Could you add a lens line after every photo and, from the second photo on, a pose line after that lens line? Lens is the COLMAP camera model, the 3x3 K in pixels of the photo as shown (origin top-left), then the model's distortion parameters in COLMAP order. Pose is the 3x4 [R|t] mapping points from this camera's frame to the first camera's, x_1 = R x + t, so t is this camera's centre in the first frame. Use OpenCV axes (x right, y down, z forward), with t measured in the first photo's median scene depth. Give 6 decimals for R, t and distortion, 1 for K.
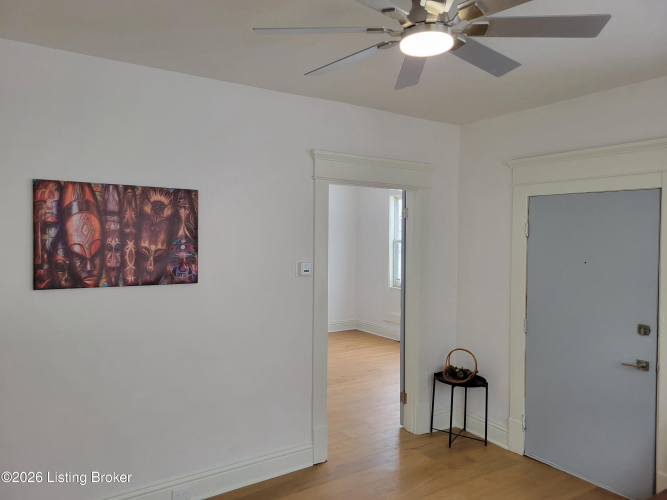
lens RADIAL K [[495.0, 0, 333.6], [0, 495.0, 250.3], [0, 0, 1]] dist [0.016517, -0.003014]
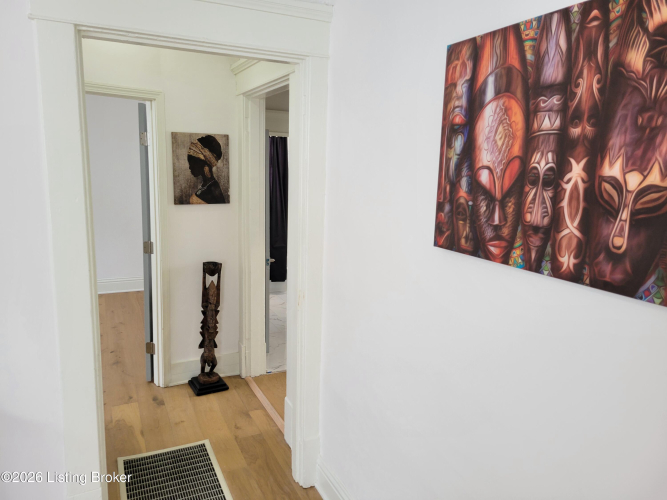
lens RADIAL K [[495.0, 0, 332.8], [0, 495.0, 251.0], [0, 0, 1]] dist [0.016517, -0.003014]
pose [[-0.160386, 0.162787, -0.973538, -0.013224], [-0.038403, 0.984531, 0.170952, -0.008909], [0.986307, 0.064805, -0.151654, 0.904265]]
